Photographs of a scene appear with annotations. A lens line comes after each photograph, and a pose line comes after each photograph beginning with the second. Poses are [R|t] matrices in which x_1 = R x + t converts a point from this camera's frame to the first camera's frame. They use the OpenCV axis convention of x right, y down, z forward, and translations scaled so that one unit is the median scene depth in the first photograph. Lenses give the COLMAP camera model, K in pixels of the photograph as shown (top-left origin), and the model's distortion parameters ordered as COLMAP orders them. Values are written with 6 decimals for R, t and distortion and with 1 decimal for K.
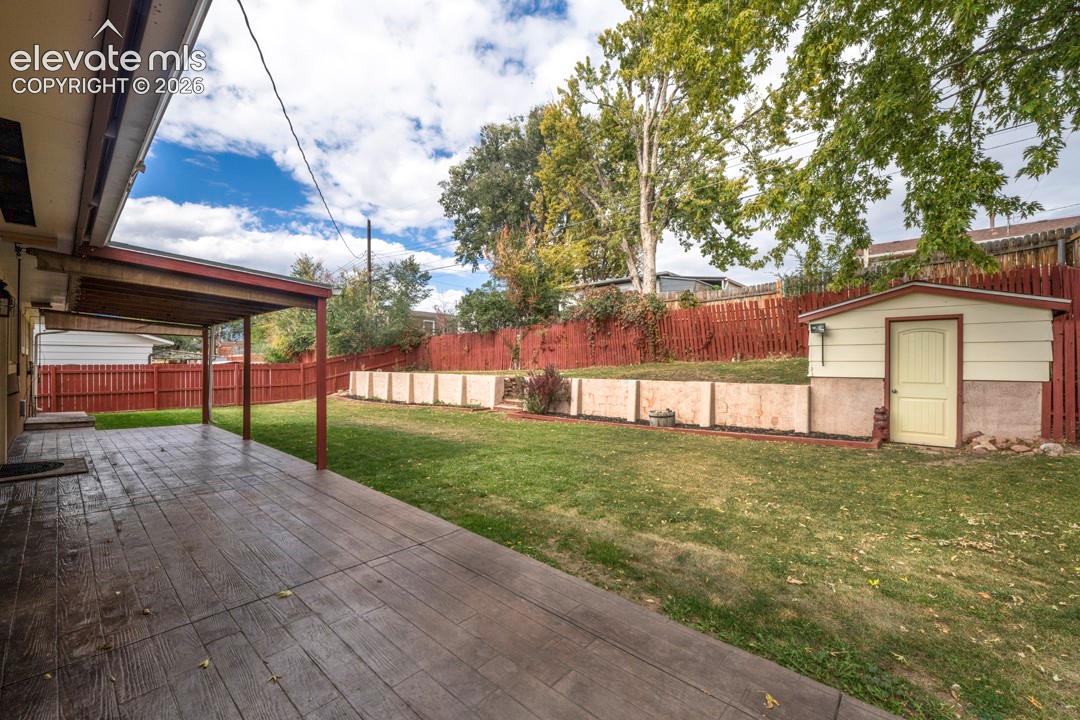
lens RADIAL K [[435.1, 0, 542.1], [0, 435.1, 363.1], [0, 0, 1]] dist [-0.002505, 0.000000]
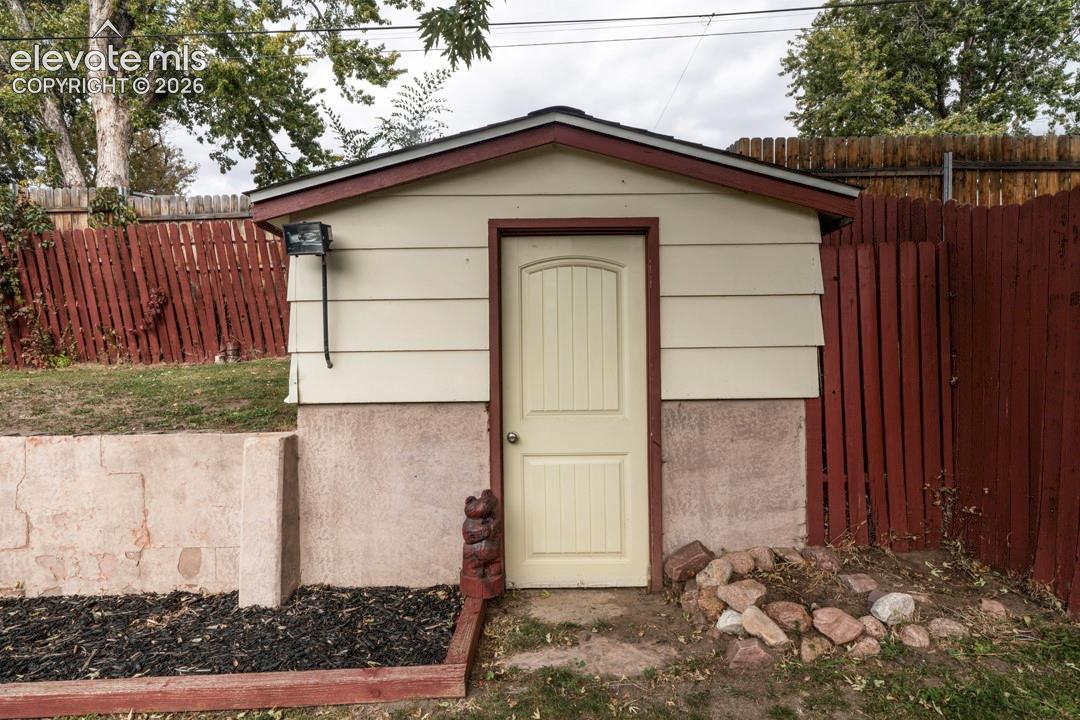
lens RADIAL K [[556.3, 0, 540.0], [0, 556.3, 360.0], [0, 0, 1]] dist [0.002114, 0.000323]
pose [[0.744802, -0.002716, 0.667280, 0.417023], [0.014957, 0.999808, -0.012625, 0.007078], [-0.667118, 0.019383, 0.744700, 0.513651]]
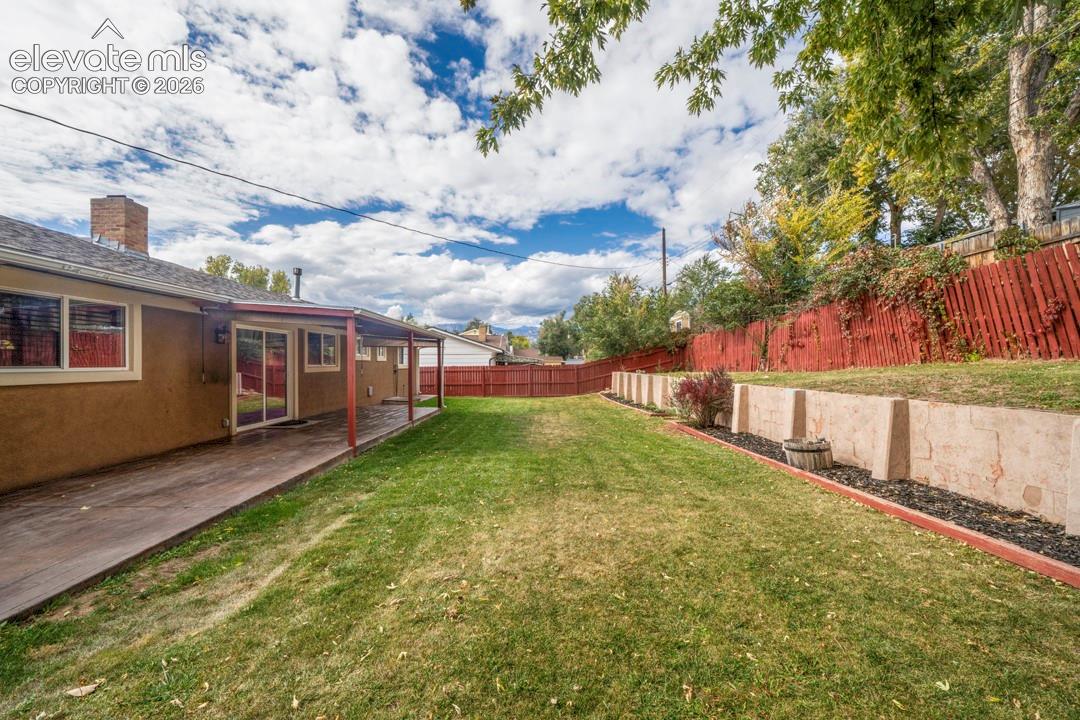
lens RADIAL K [[413.9, 0, 535.9], [0, 413.9, 363.0], [0, 0, 1]] dist [-0.002889, -0.000414]
pose [[0.674126, -0.006601, -0.738587, 0.455412], [0.005354, 0.999977, -0.004050, -0.000425], [0.738597, -0.001224, 0.674146, 0.321669]]
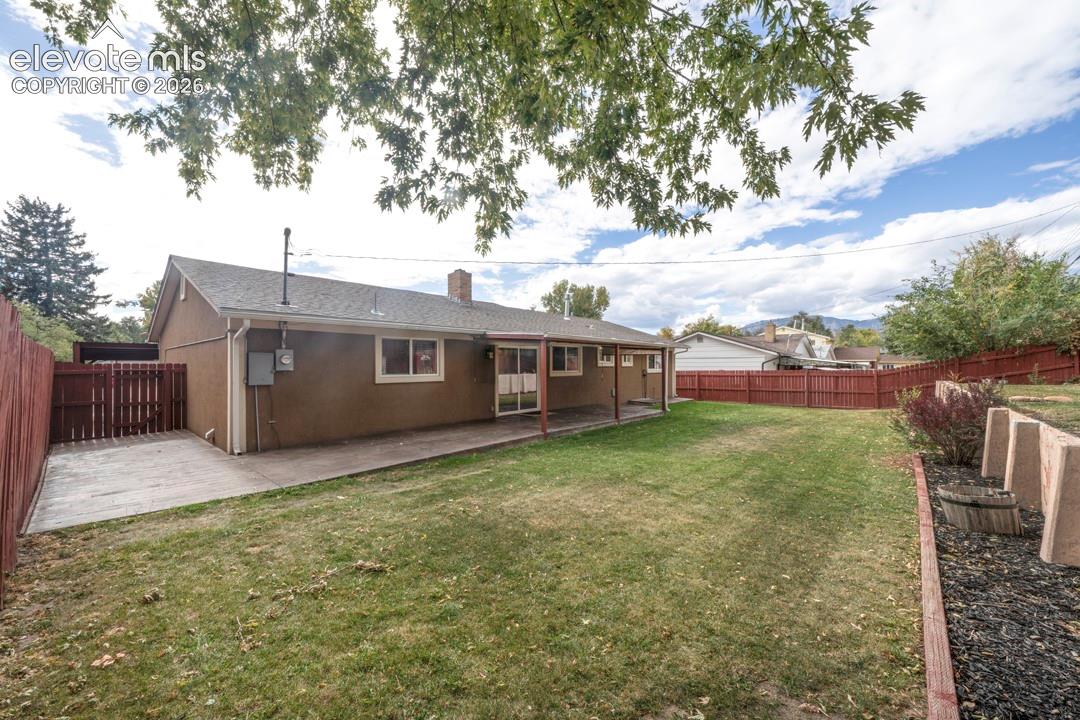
lens RADIAL K [[407.0, 0, 535.1], [0, 407.0, 349.8], [0, 0, 1]] dist [-0.003938, -0.000174]
pose [[0.006854, -0.040220, -0.999167, 0.704782], [0.000163, 0.999191, -0.040220, -0.020209], [0.999976, 0.000113, 0.006855, 0.541039]]
